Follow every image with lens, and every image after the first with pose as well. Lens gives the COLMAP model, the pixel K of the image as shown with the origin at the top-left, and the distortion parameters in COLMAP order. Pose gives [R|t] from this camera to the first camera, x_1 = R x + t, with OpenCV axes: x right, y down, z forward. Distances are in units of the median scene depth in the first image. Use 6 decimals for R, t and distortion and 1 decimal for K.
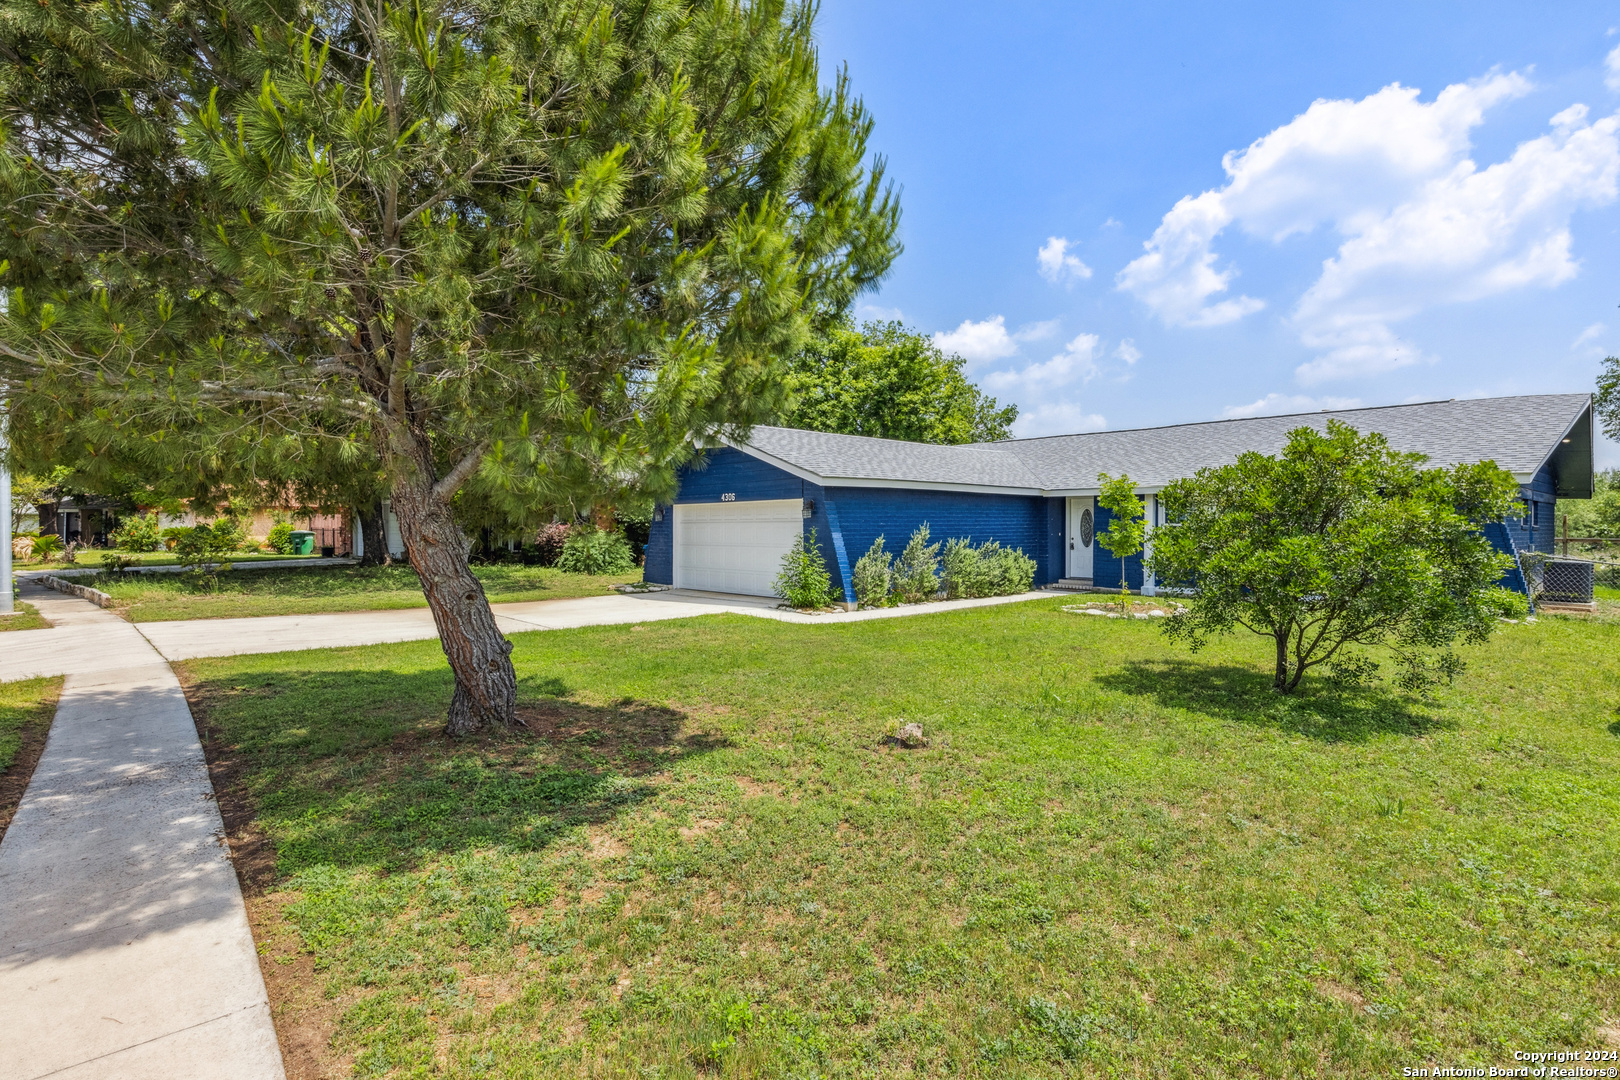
lens RADIAL K [[821.5, 0, 814.4], [0, 821.5, 537.6], [0, 0, 1]] dist [-0.006324, -0.000603]
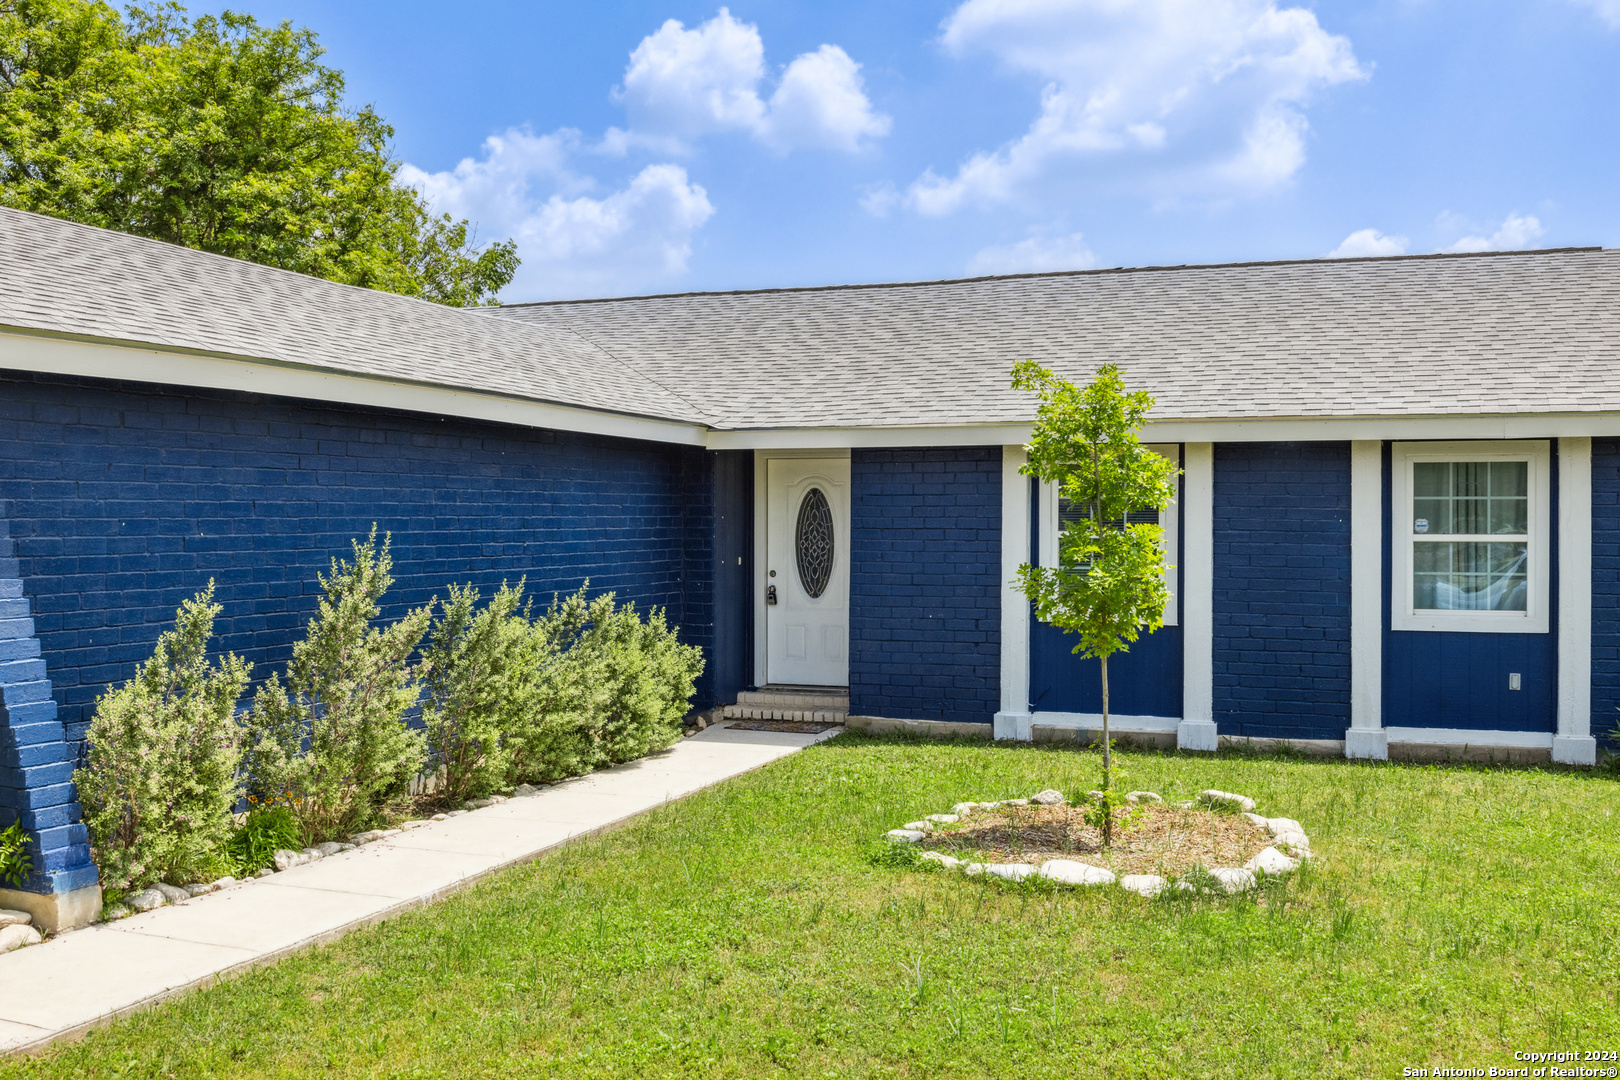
lens RADIAL K [[1516.3, 0, 810.0], [0, 1516.3, 540.0], [0, 0, 1]] dist [-0.083785, 0.013812]
pose [[0.881571, -0.002696, 0.472044, 0.027173], [0.004472, 0.999987, -0.002640, -0.012009], [-0.472030, 0.004438, 0.881571, 0.459481]]
